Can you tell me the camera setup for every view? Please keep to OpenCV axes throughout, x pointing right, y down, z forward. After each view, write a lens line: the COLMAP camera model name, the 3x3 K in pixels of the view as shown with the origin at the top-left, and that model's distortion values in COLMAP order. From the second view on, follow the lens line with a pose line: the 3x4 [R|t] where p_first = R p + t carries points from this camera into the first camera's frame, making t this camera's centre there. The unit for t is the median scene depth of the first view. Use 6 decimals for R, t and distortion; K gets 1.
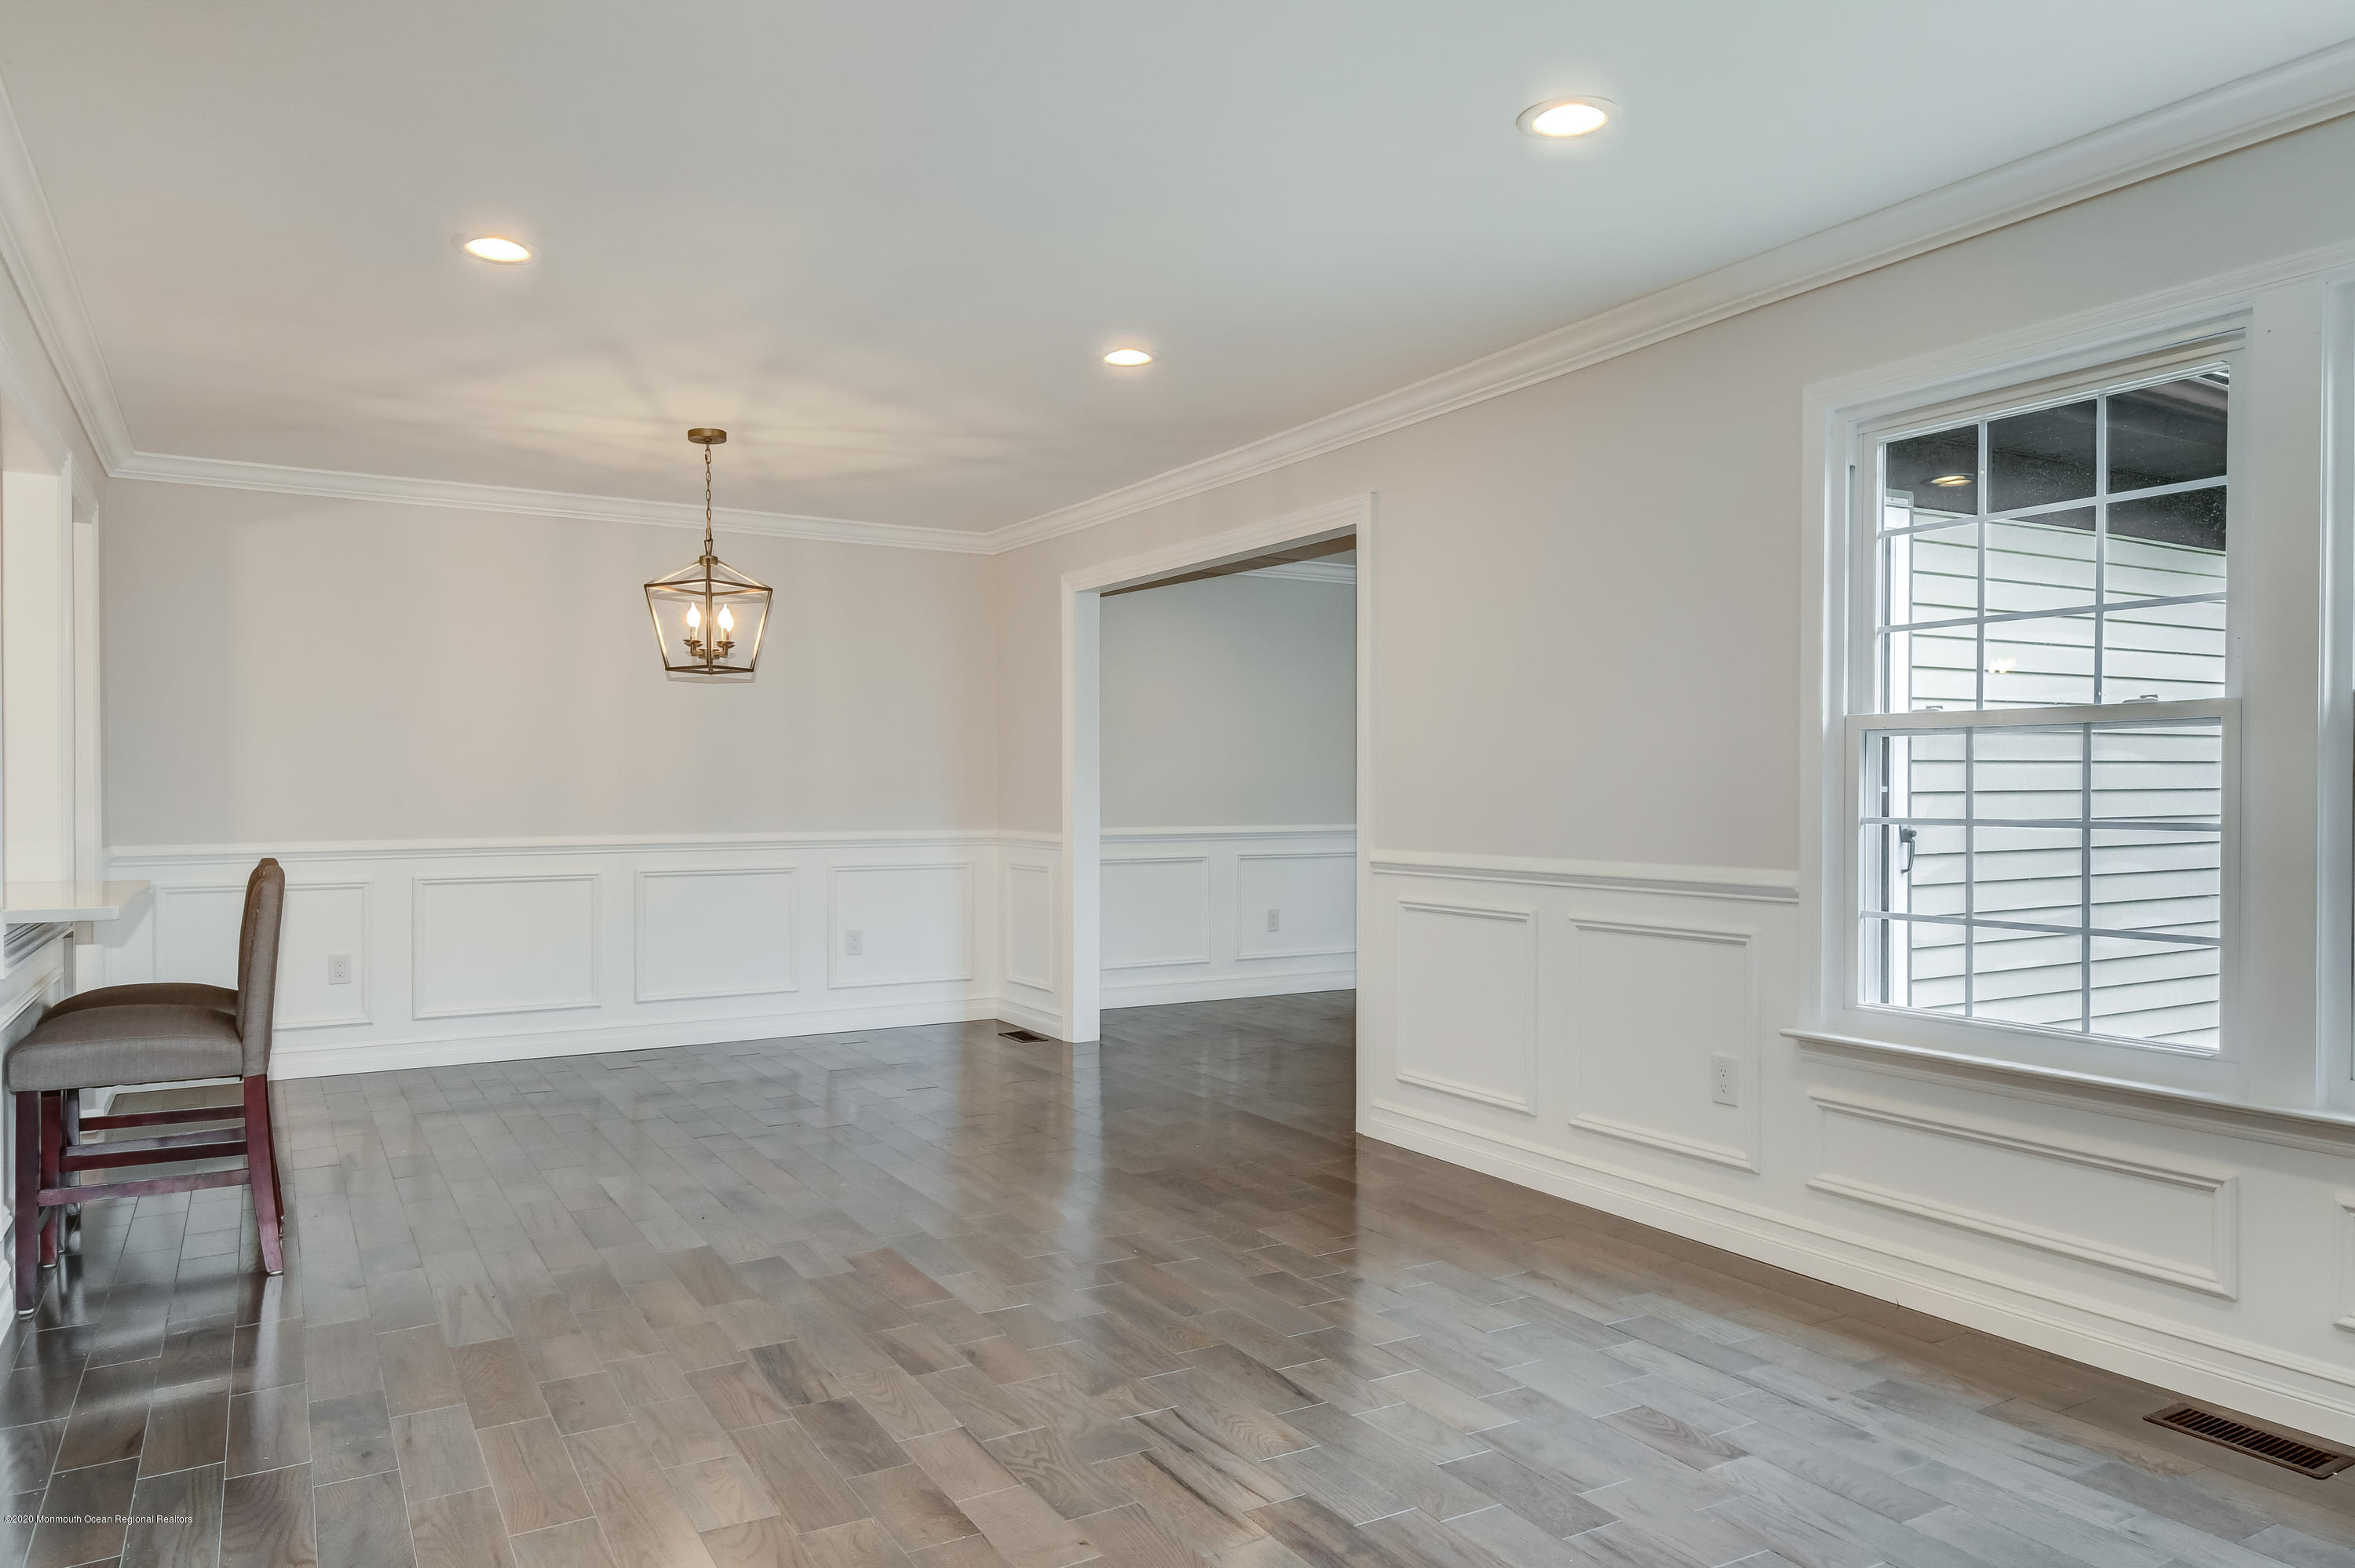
lens RADIAL K [[1528.4, 0, 1181.9], [0, 1528.4, 810.4], [0, 0, 1]] dist [0.024630, 0.002398]
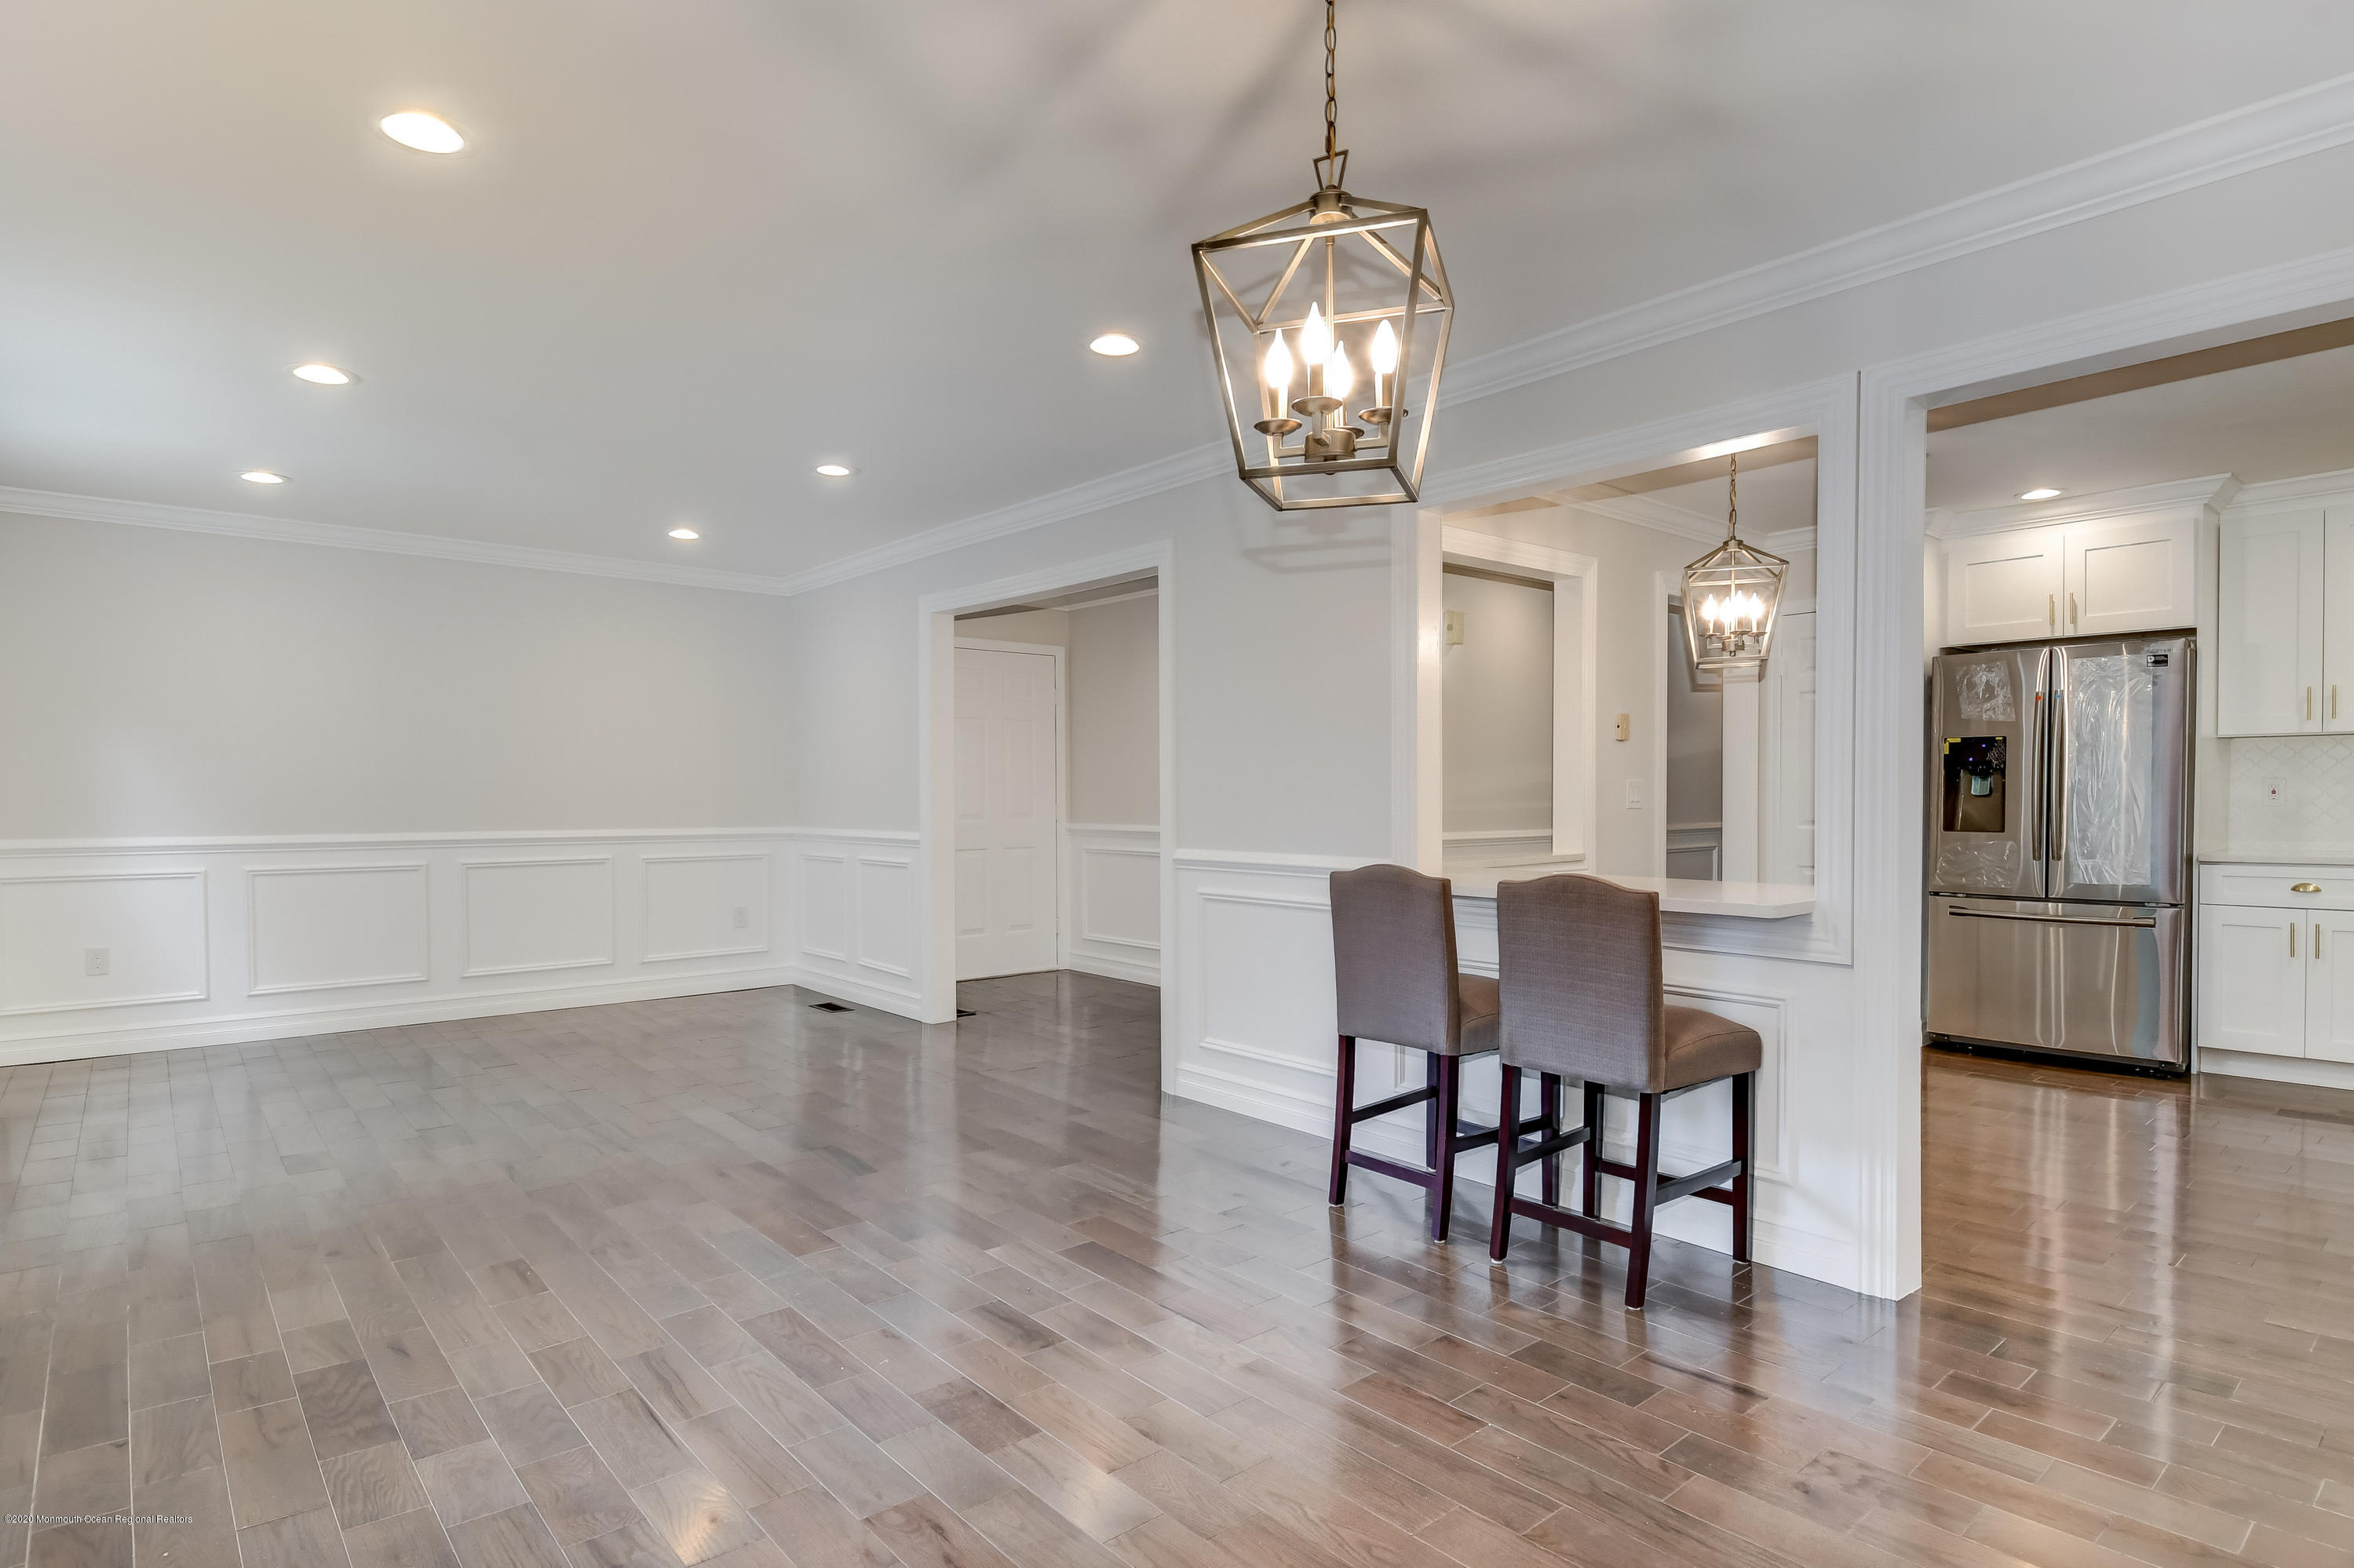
lens RADIAL K [[1241.2, 0, 1189.7], [0, 1241.2, 820.0], [0, 0, 1]] dist [0.018571, -0.013747]
pose [[-0.984239, 0.001521, -0.176834, -0.280096], [-0.003929, 0.999528, 0.030464, -0.021379], [0.176797, 0.030678, -0.983769, 1.715302]]
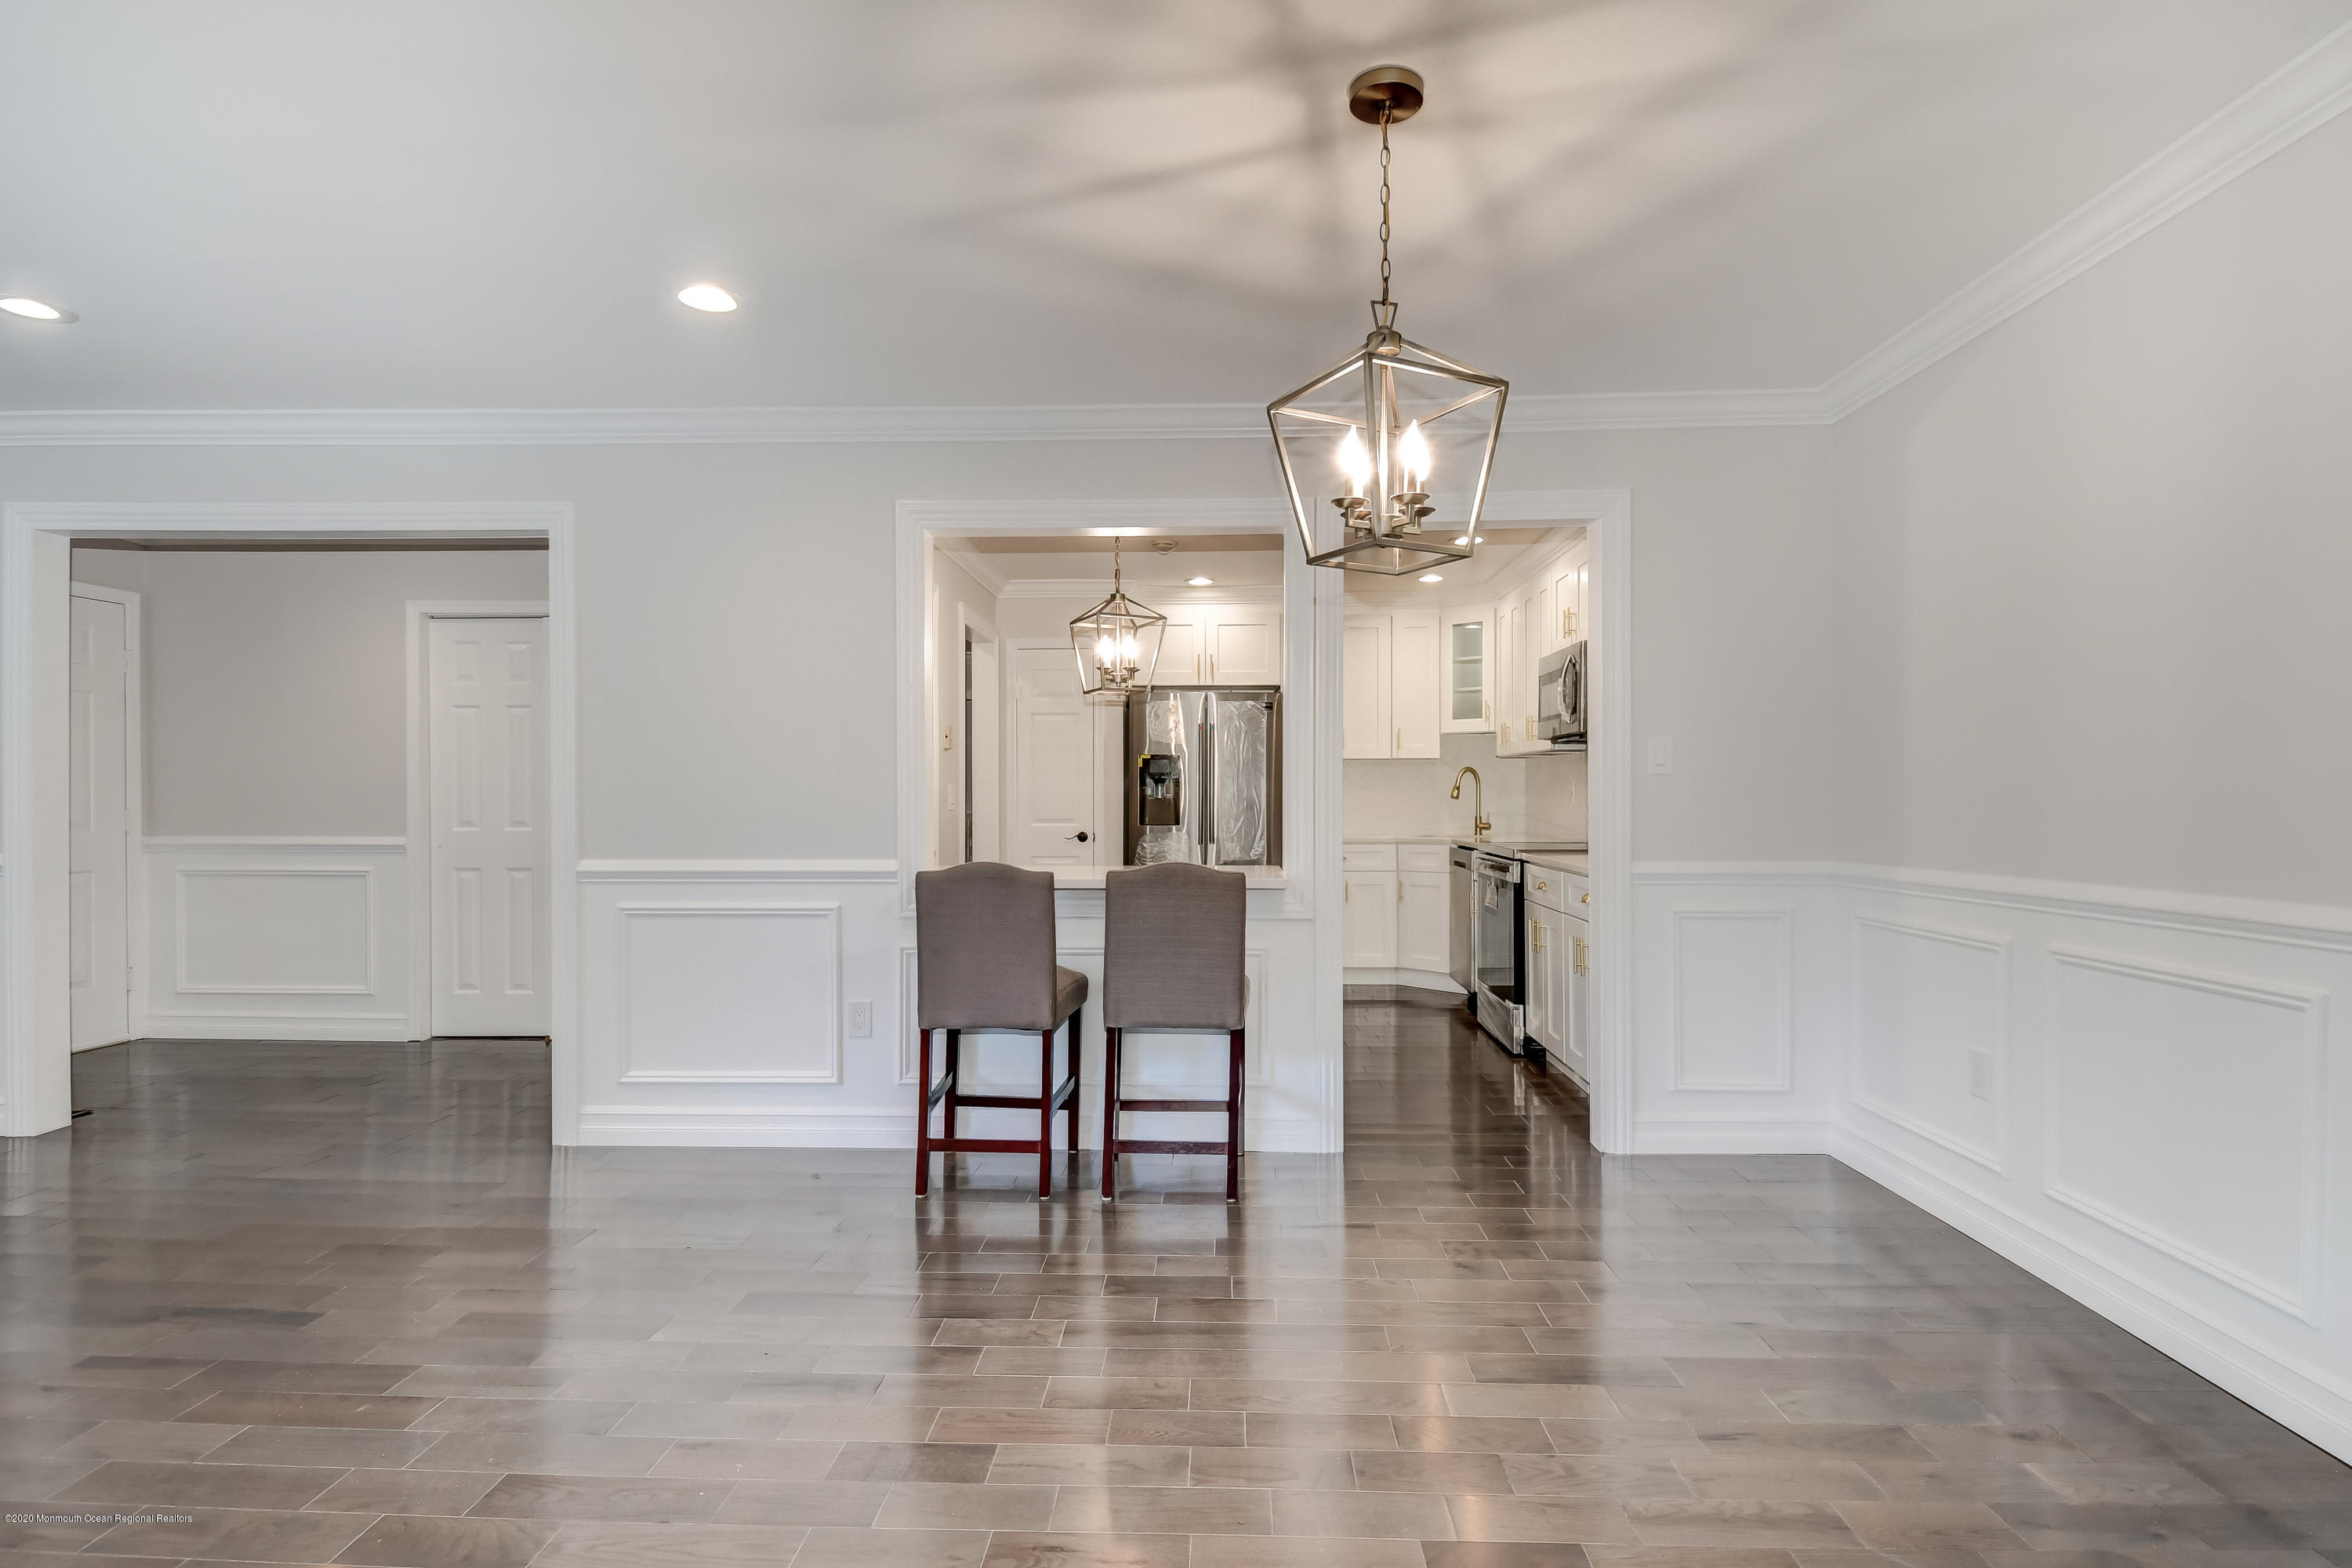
lens RADIAL K [[1201.4, 0, 1199.8], [0, 1201.4, 804.6], [0, 0, 1]] dist [0.001501, 0.000023]
pose [[-0.535925, 0.002633, -0.844262, 0.081493], [-0.010136, 0.999903, 0.009552, -0.018838], [0.844205, 0.013677, -0.535846, 1.519279]]
